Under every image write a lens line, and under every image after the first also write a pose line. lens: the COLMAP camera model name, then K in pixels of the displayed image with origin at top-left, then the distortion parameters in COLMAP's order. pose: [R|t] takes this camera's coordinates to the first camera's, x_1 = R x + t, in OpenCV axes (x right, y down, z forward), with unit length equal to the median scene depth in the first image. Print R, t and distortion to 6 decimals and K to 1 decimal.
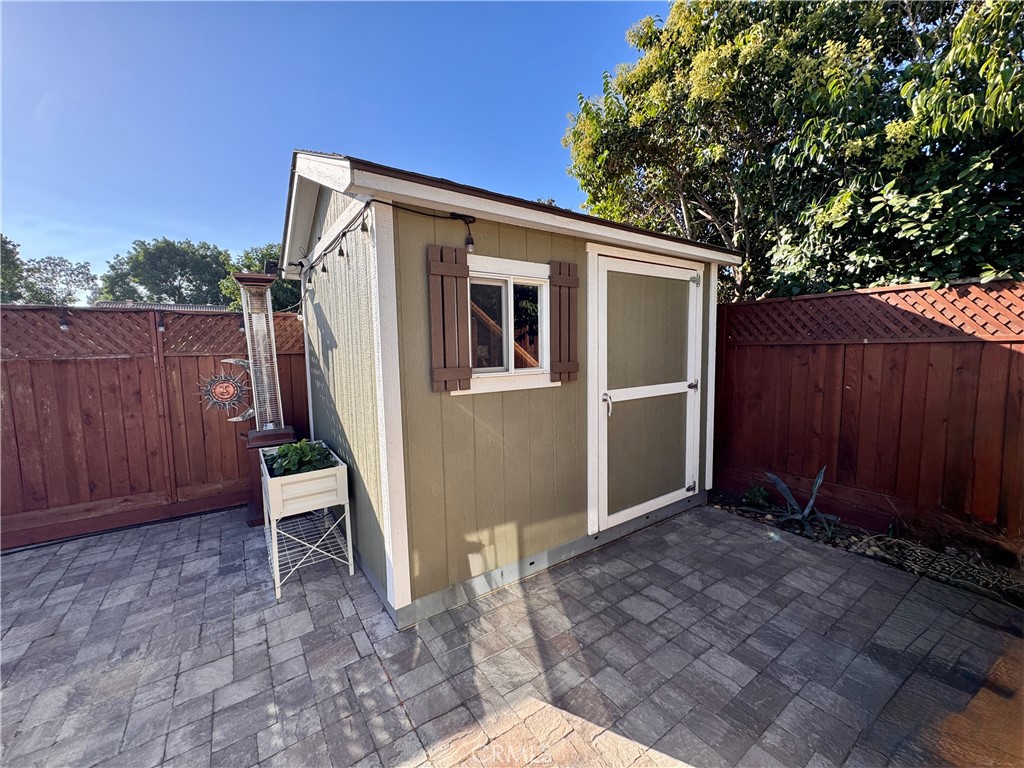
lens RADIAL K [[408.0, 0, 519.7], [0, 408.0, 378.9], [0, 0, 1]] dist [-0.004876, 0.001005]
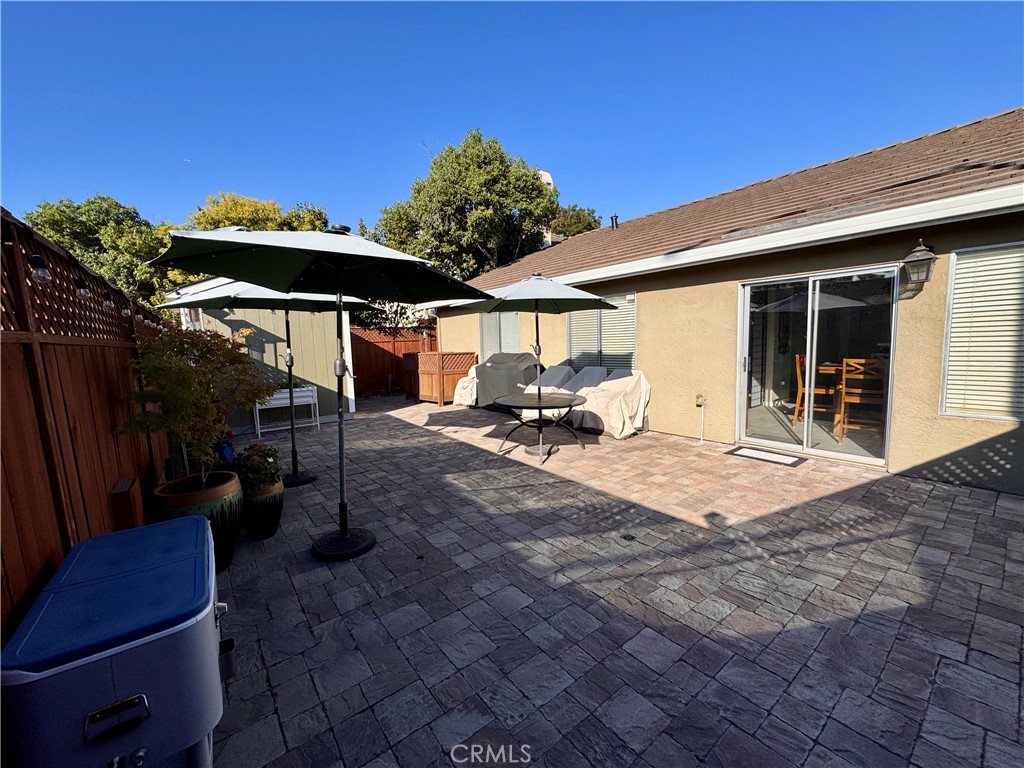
lens RADIAL K [[408.0, 0, 509.8], [0, 408.0, 389.3], [0, 0, 1]] dist [-0.004876, 0.001005]
pose [[-0.041671, -0.100027, 0.994112, -3.156338], [0.114514, 0.987941, 0.104206, 0.110618], [-0.992547, 0.118182, -0.029714, -0.231763]]
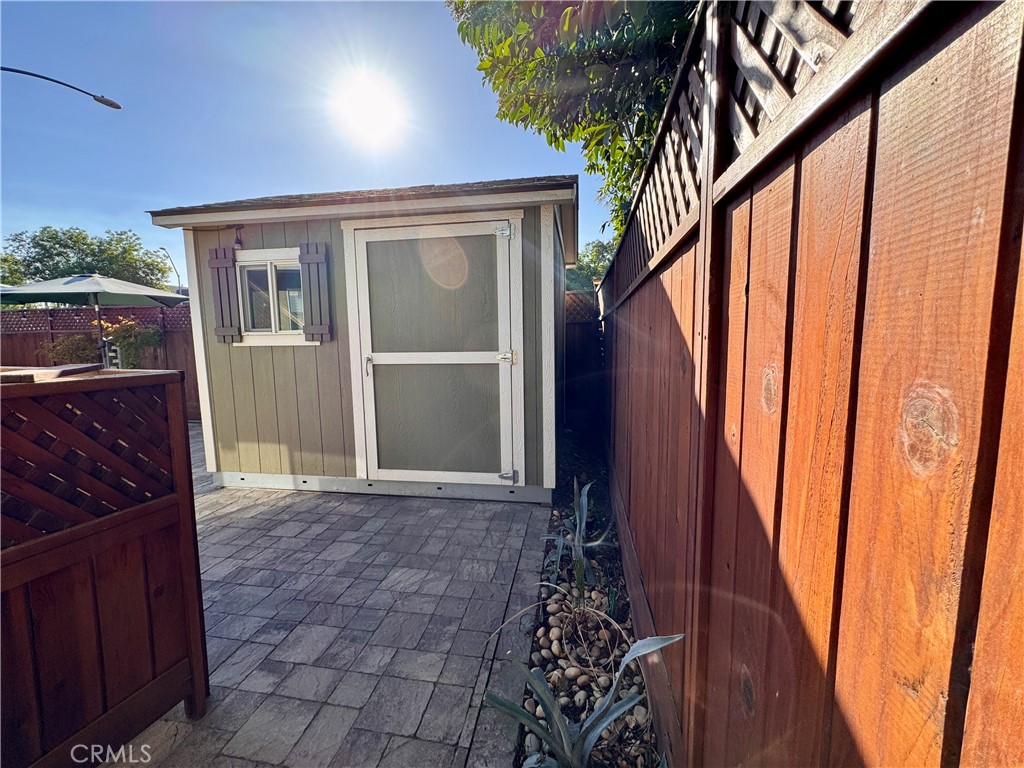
lens RADIAL K [[408.0, 0, 512.8], [0, 408.0, 381.8], [0, 0, 1]] dist [-0.004876, 0.001005]
pose [[0.718794, 0.075262, -0.691137, 1.386428], [-0.055150, 0.997163, 0.051230, 0.031856], [0.693032, 0.001292, 0.720906, 0.526692]]
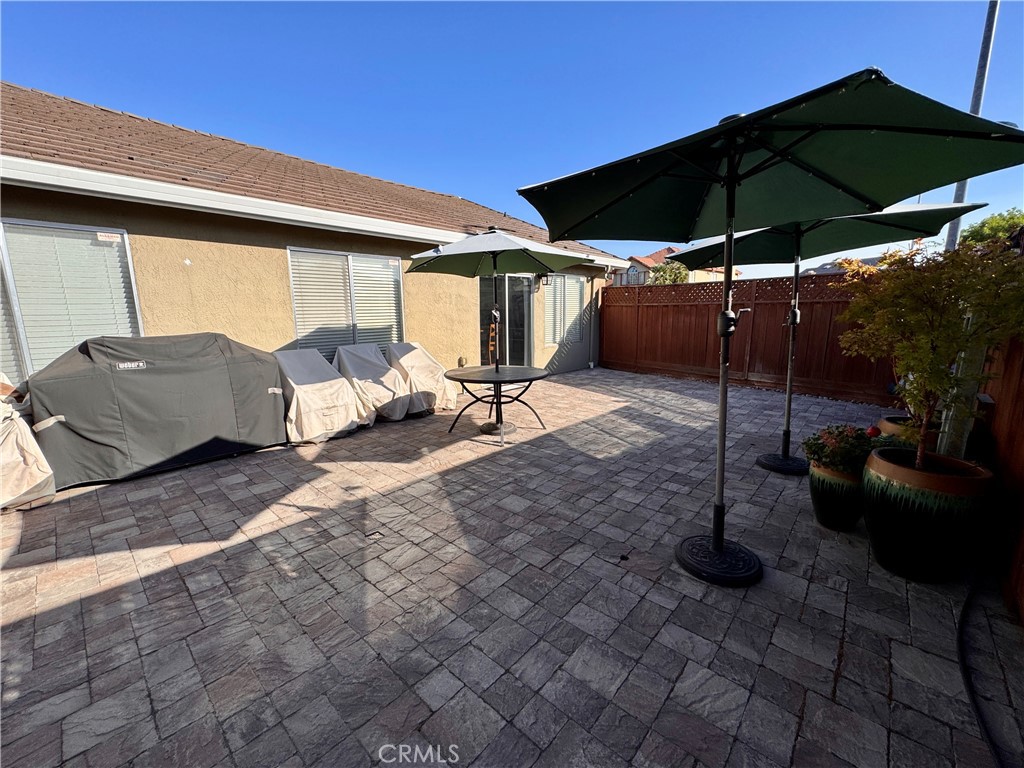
lens RADIAL K [[408.0, 0, 519.5], [0, 408.0, 387.3], [0, 0, 1]] dist [-0.004876, 0.001005]
pose [[-0.973574, 0.067742, -0.218093, -0.985651], [0.006693, 0.963046, 0.269254, -0.032039], [0.228273, 0.260680, -0.938050, 1.217003]]
